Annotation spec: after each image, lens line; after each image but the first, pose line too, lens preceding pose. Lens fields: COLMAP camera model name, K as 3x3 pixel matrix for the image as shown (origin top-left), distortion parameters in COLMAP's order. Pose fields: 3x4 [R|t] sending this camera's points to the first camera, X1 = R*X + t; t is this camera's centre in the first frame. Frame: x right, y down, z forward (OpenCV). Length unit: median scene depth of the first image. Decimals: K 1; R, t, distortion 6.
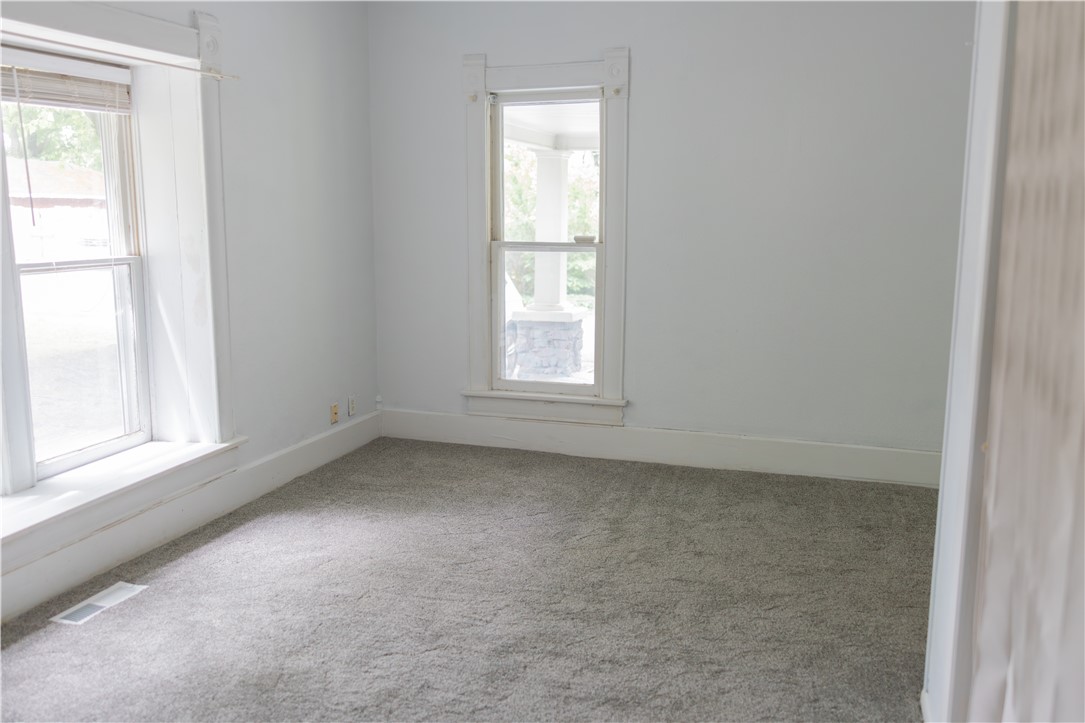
lens RADIAL K [[898.4, 0, 542.5], [0, 898.4, 361.5], [0, 0, 1]] dist [0.004811, -0.016728]
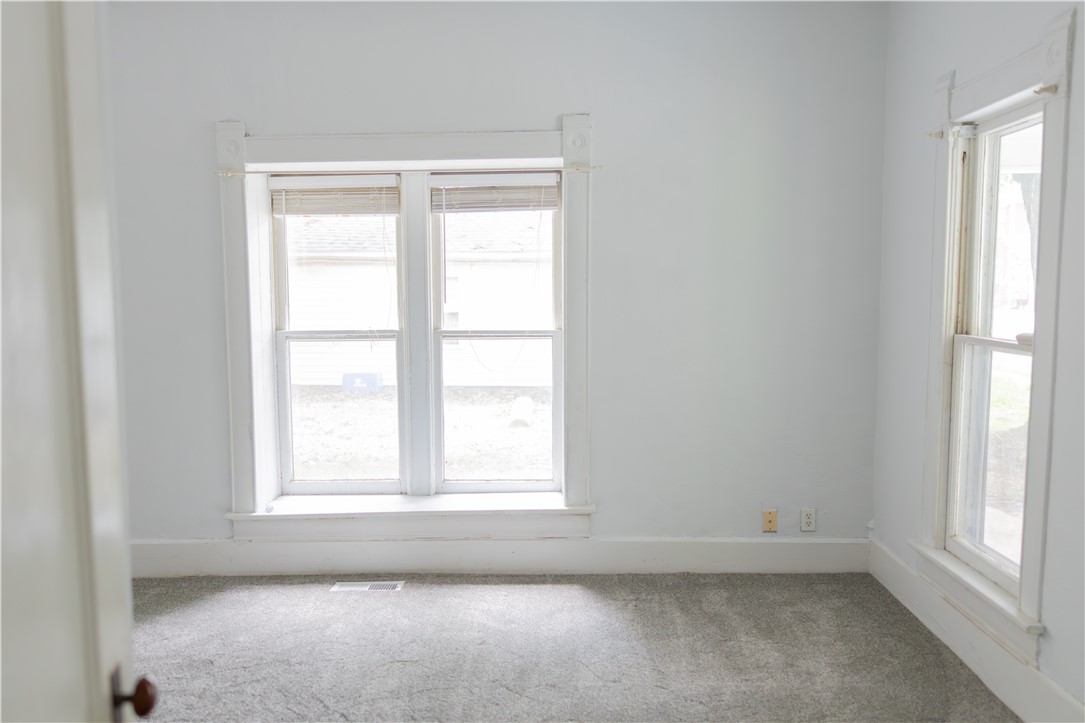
lens RADIAL K [[898.4, 0, 542.5], [0, 898.4, 361.5], [0, 0, 1]] dist [0.004811, -0.016728]
pose [[0.293152, 0.079628, -0.952744, 0.670526], [-0.153374, 0.987536, 0.035344, -0.118231], [0.943683, 0.135764, 0.301711, 0.655017]]
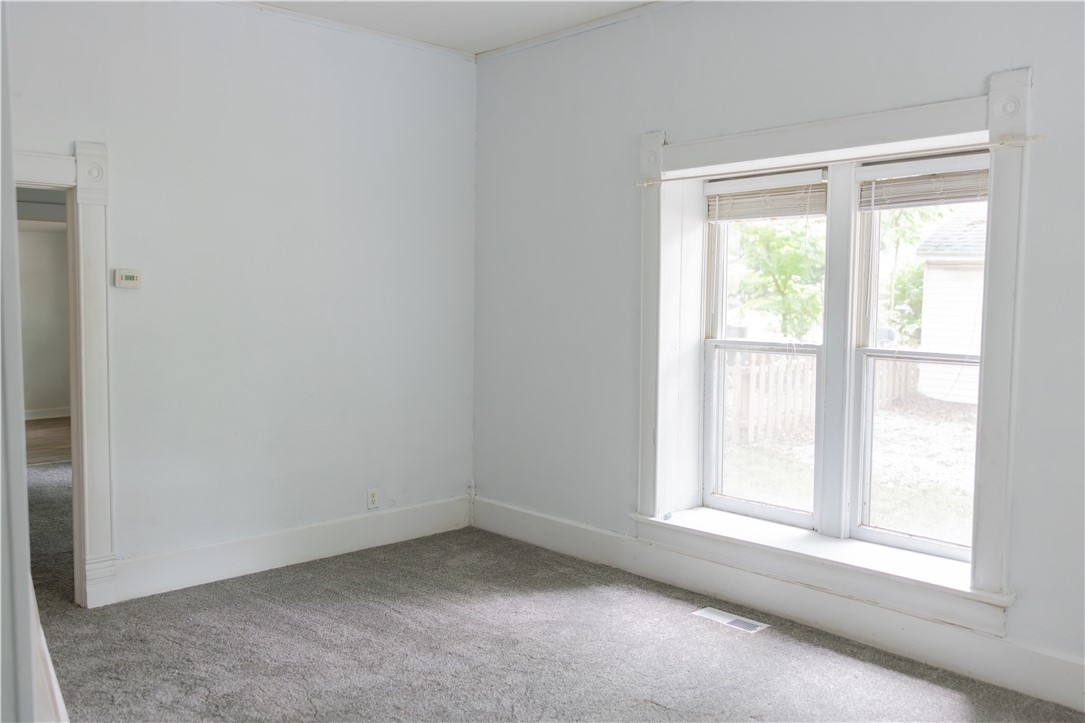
lens RADIAL K [[898.4, 0, 542.5], [0, 898.4, 361.5], [0, 0, 1]] dist [0.004811, -0.016728]
pose [[-0.487086, 0.069025, -0.870622, 0.552764], [-0.151776, 0.975013, 0.162216, -0.191682], [0.860065, 0.211152, -0.464439, 1.045584]]
